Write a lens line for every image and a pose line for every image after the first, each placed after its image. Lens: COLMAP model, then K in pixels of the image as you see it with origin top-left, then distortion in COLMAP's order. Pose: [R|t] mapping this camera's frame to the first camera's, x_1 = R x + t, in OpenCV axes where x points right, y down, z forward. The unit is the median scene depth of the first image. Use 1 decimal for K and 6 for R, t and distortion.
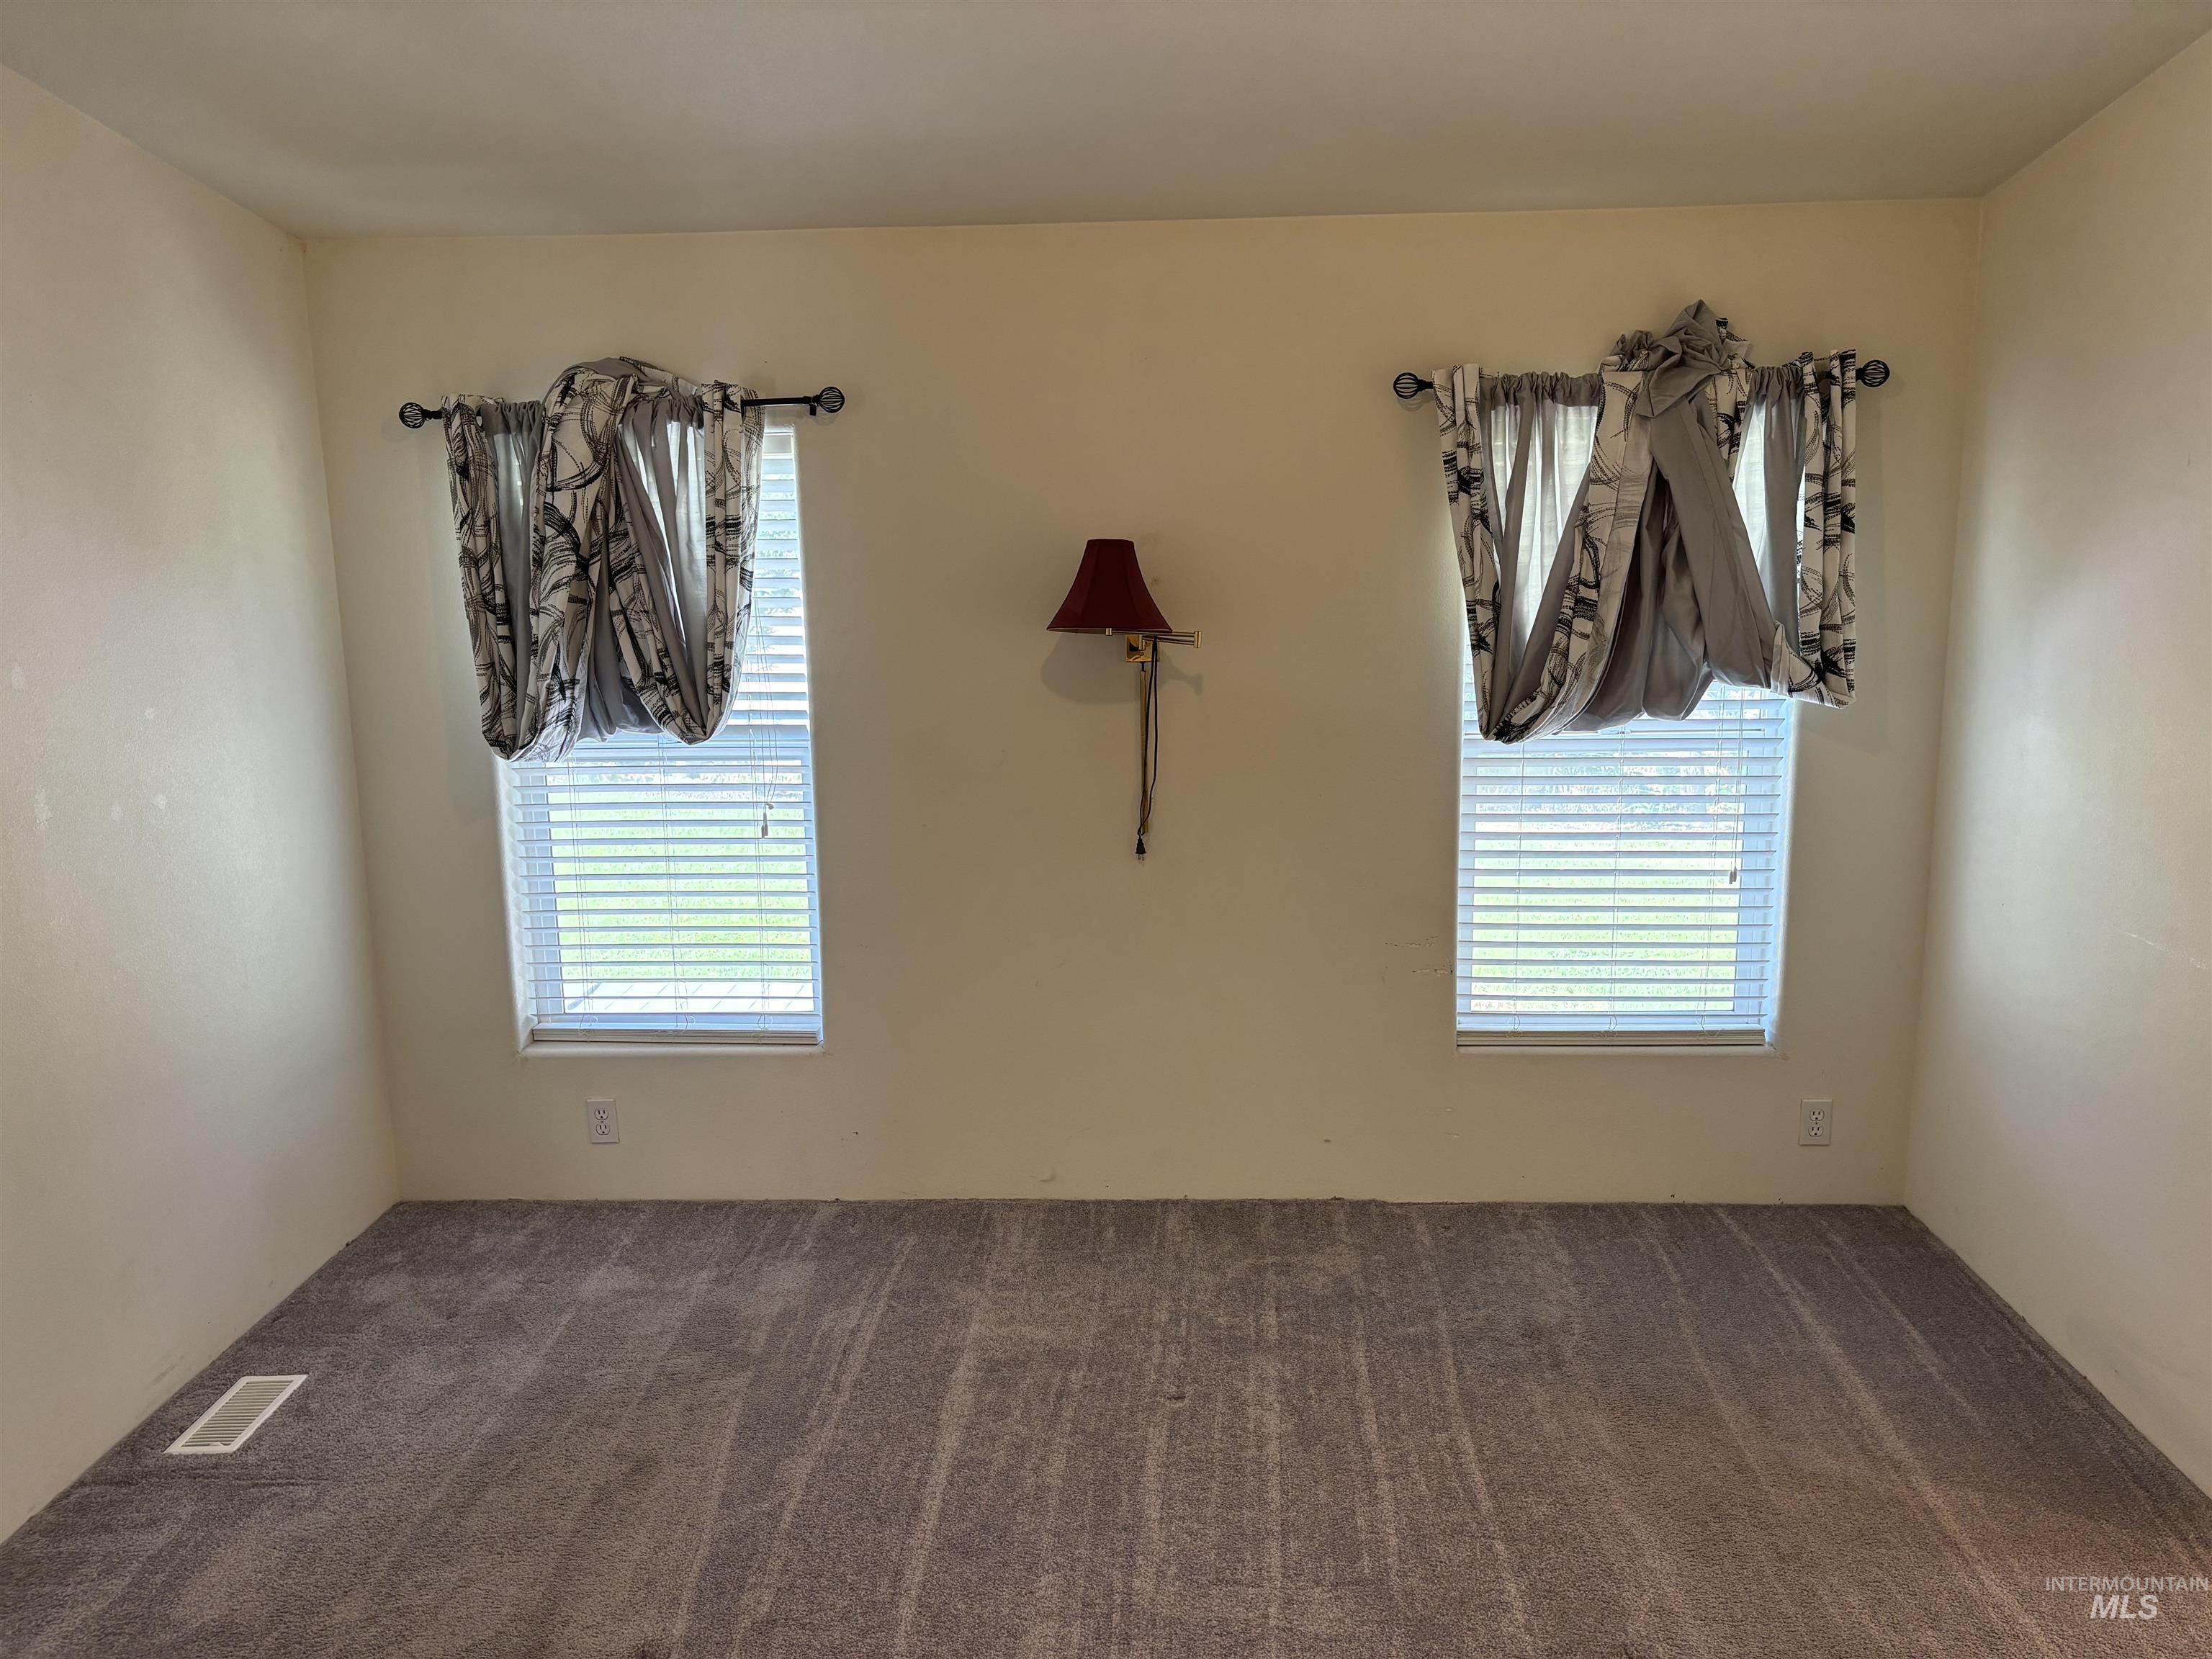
lens RADIAL K [[1690.8, 0, 1106.0], [0, 1690.8, 829.5], [0, 0, 1]] dist [0.058552, -0.068059]
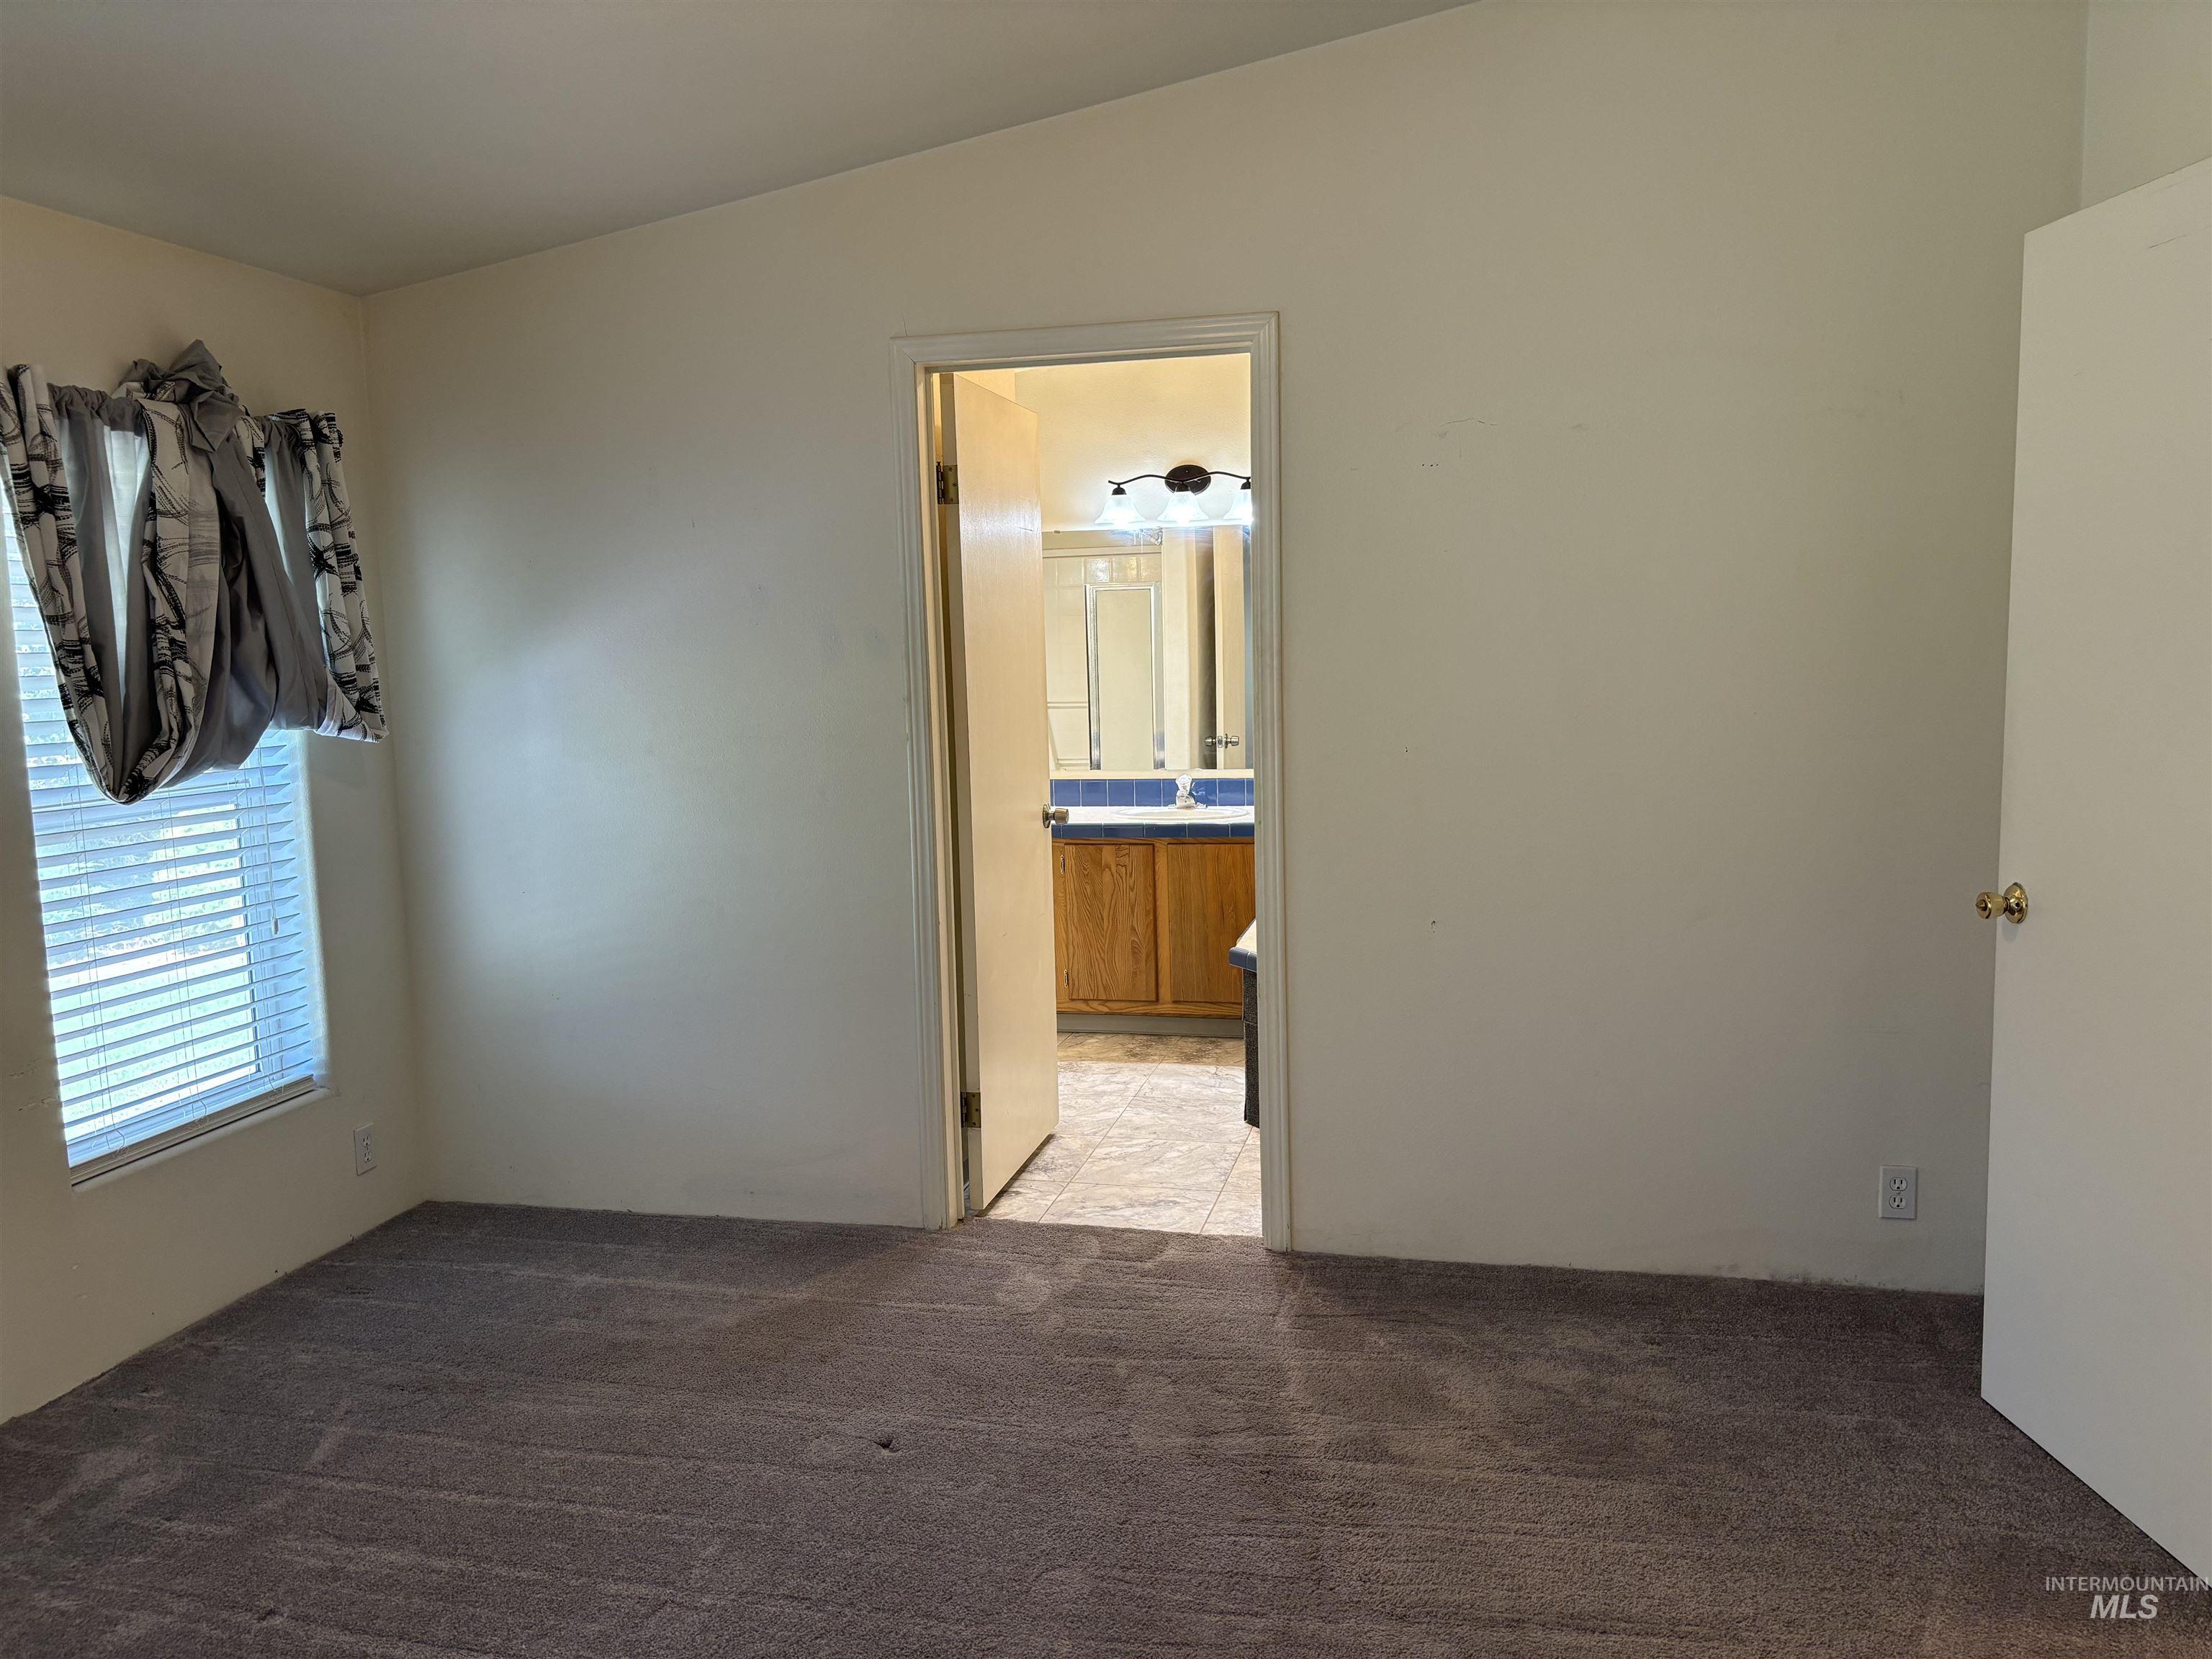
lens RADIAL K [[1690.8, 0, 1106.0], [0, 1690.8, 829.5], [0, 0, 1]] dist [0.058552, -0.068059]
pose [[0.178451, -0.099965, 0.978858, -0.547754], [0.198475, 0.978034, 0.063698, 0.005388], [-0.963724, 0.182911, 0.194372, 0.357373]]
